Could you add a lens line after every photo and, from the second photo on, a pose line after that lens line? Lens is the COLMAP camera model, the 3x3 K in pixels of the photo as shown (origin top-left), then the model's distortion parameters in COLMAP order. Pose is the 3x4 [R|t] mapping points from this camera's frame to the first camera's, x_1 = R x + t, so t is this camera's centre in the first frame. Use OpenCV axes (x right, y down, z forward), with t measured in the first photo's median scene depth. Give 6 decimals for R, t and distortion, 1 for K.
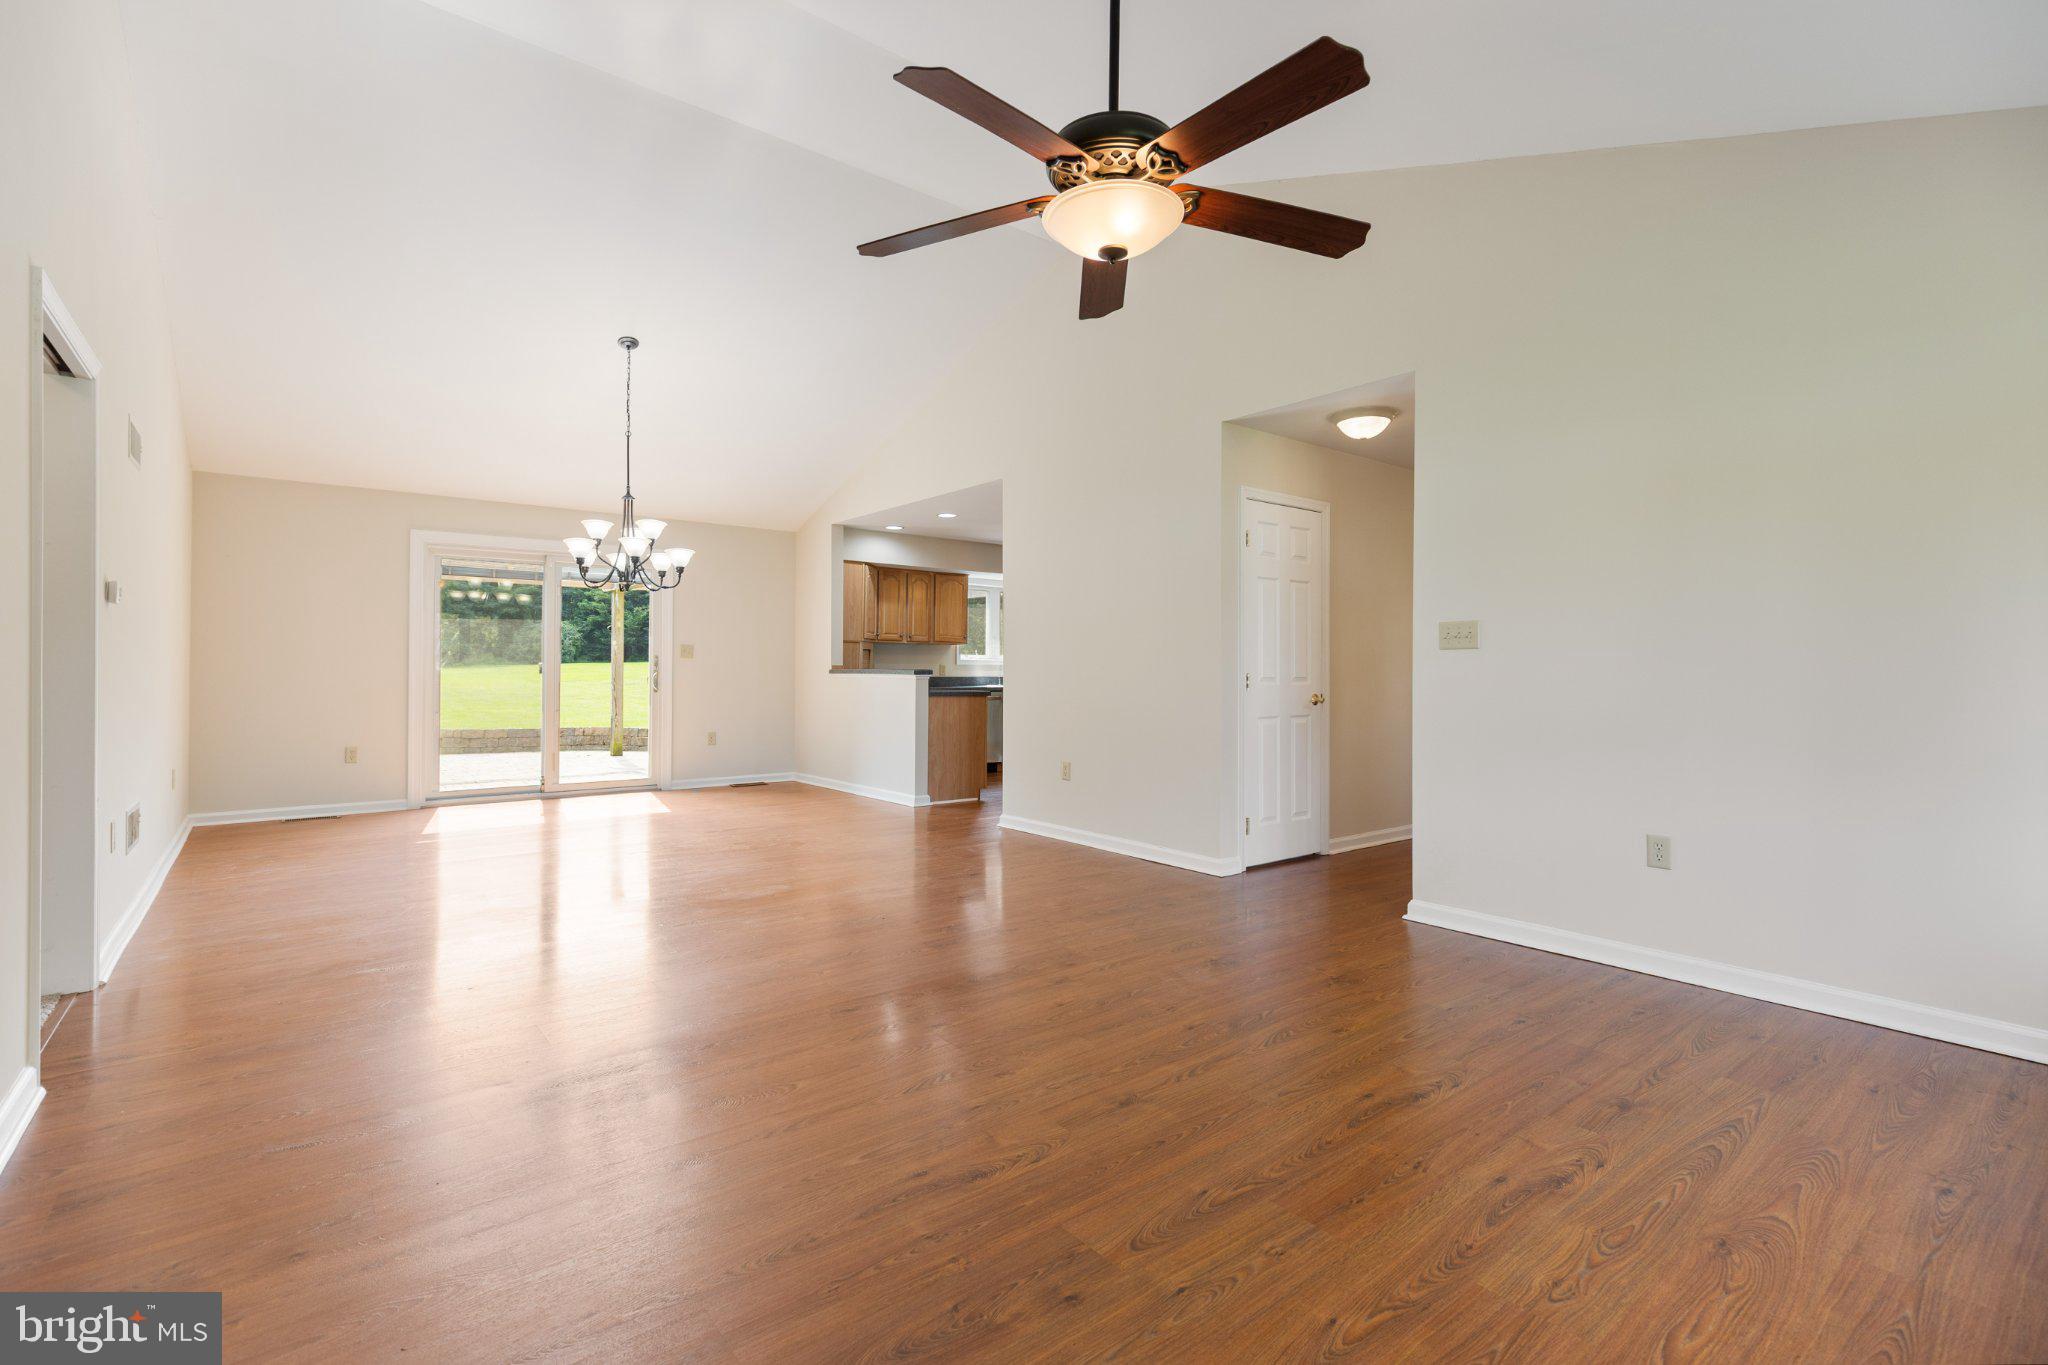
lens RADIAL K [[929.9, 0, 1018.6], [0, 929.9, 673.5], [0, 0, 1]] dist [0.002675, -0.000186]
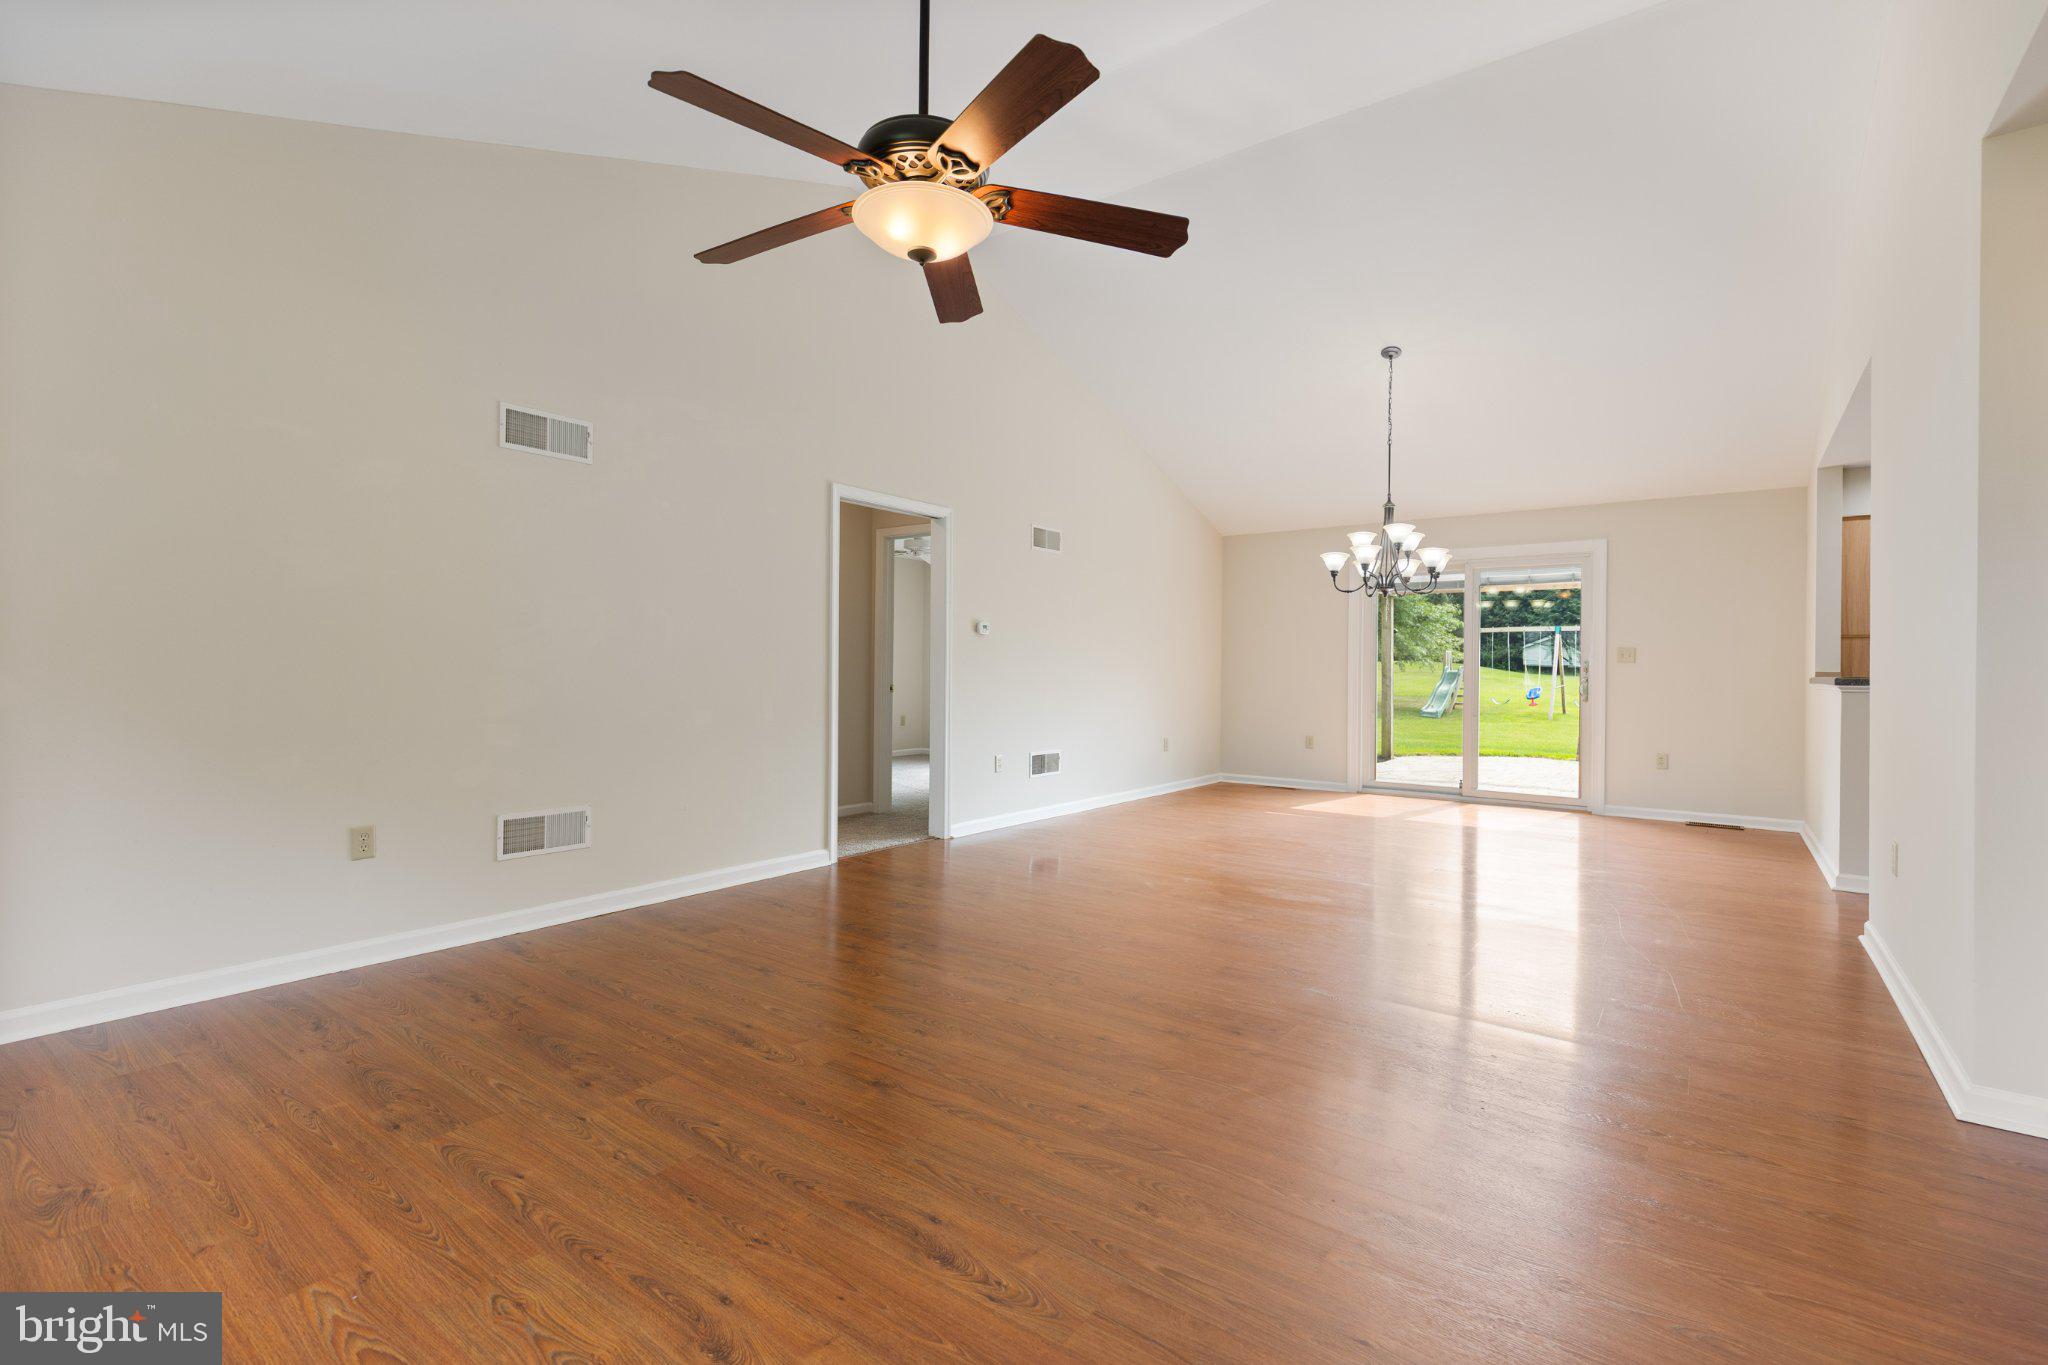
lens RADIAL K [[929.9, 0, 1022.6], [0, 929.9, 677.2], [0, 0, 1]] dist [0.002675, -0.000186]
pose [[0.258152, 0.006630, -0.966082, 1.206204], [-0.013375, 0.999905, 0.003288, 0.003828], [0.966012, 0.012072, 0.258216, 0.923767]]
